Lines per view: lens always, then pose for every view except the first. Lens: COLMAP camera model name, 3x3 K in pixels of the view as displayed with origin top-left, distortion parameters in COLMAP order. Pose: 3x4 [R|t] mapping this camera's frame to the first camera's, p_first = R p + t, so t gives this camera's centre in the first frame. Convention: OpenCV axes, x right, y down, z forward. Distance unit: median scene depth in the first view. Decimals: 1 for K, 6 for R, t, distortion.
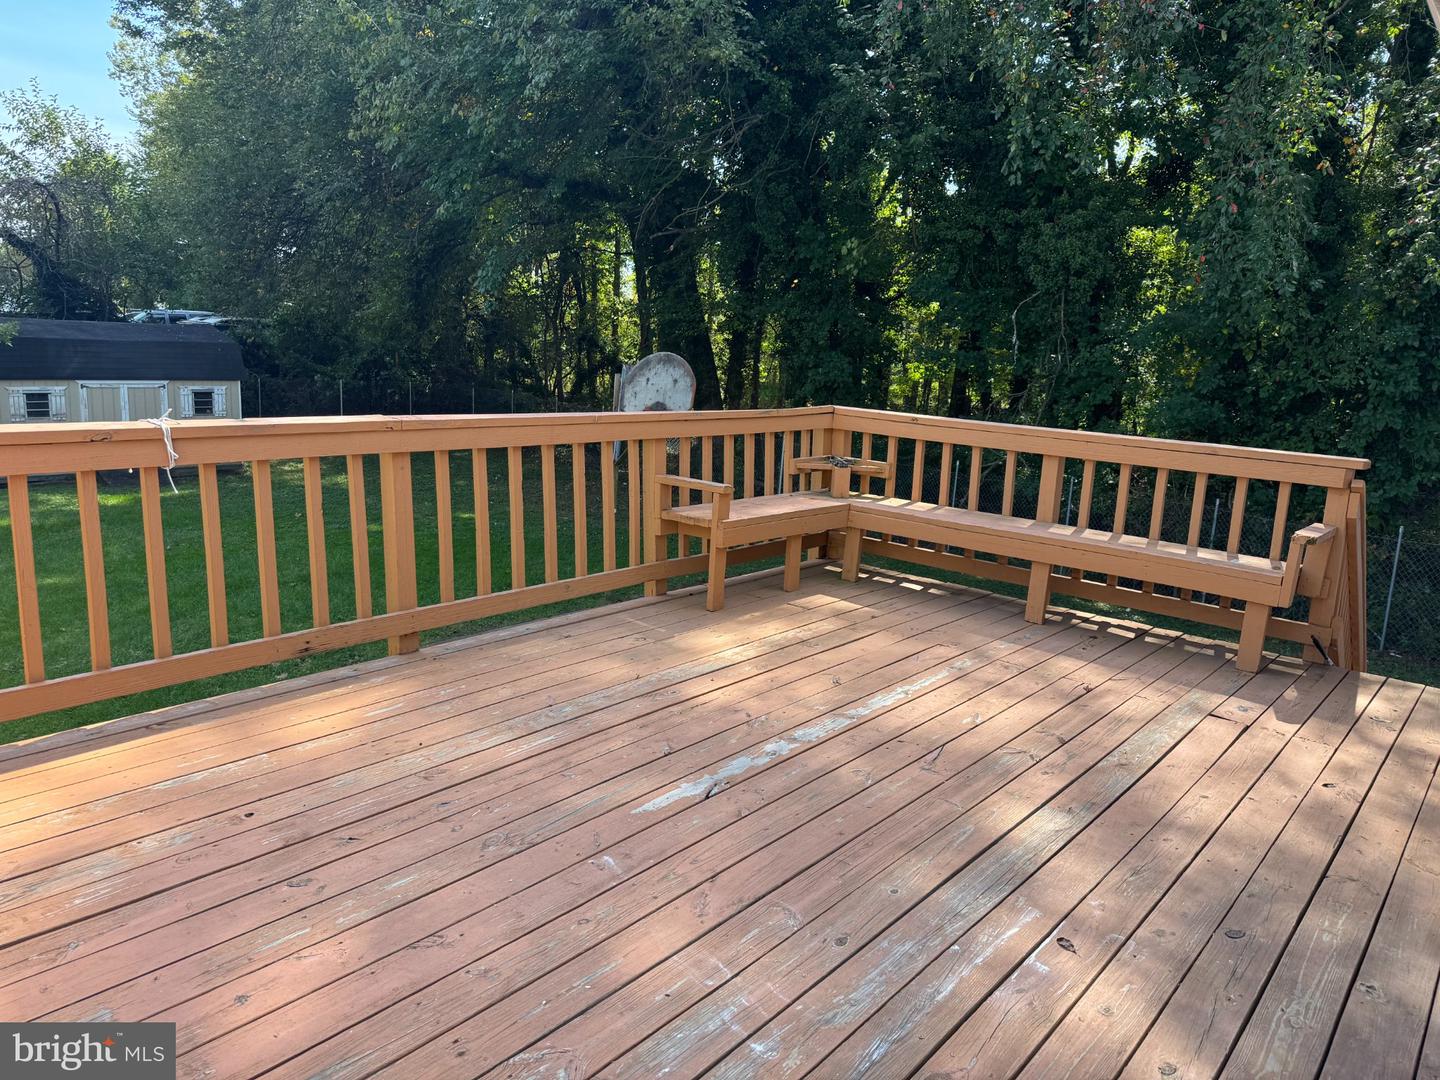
lens RADIAL K [[1014.4, 0, 722.1], [0, 1014.4, 579.9], [0, 0, 1]] dist [0.086021, -0.116529]
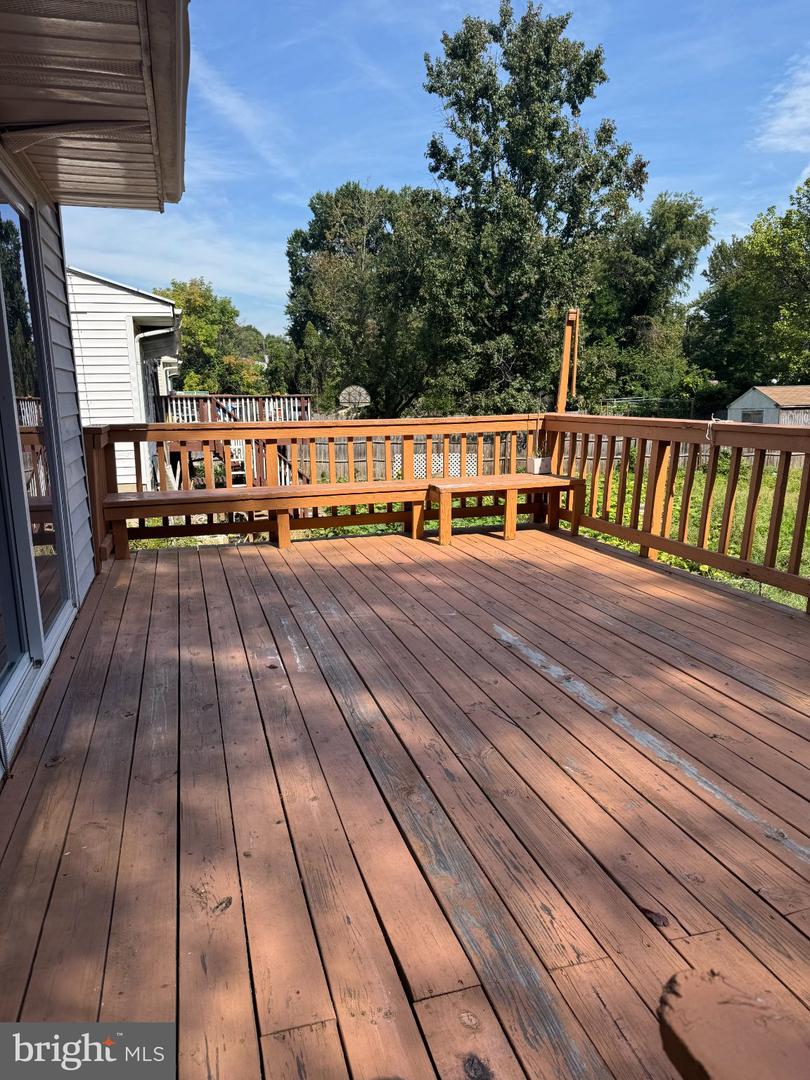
lens RADIAL K [[773.7, 0, 389.1], [0, 773.7, 537.8], [0, 0, 1]] dist [0.000159, -0.003644]
pose [[-0.584363, 0.093295, -0.806112, 0.962178], [-0.218608, 0.938547, 0.267095, -0.206660], [0.781493, 0.332302, -0.528057, 1.335599]]
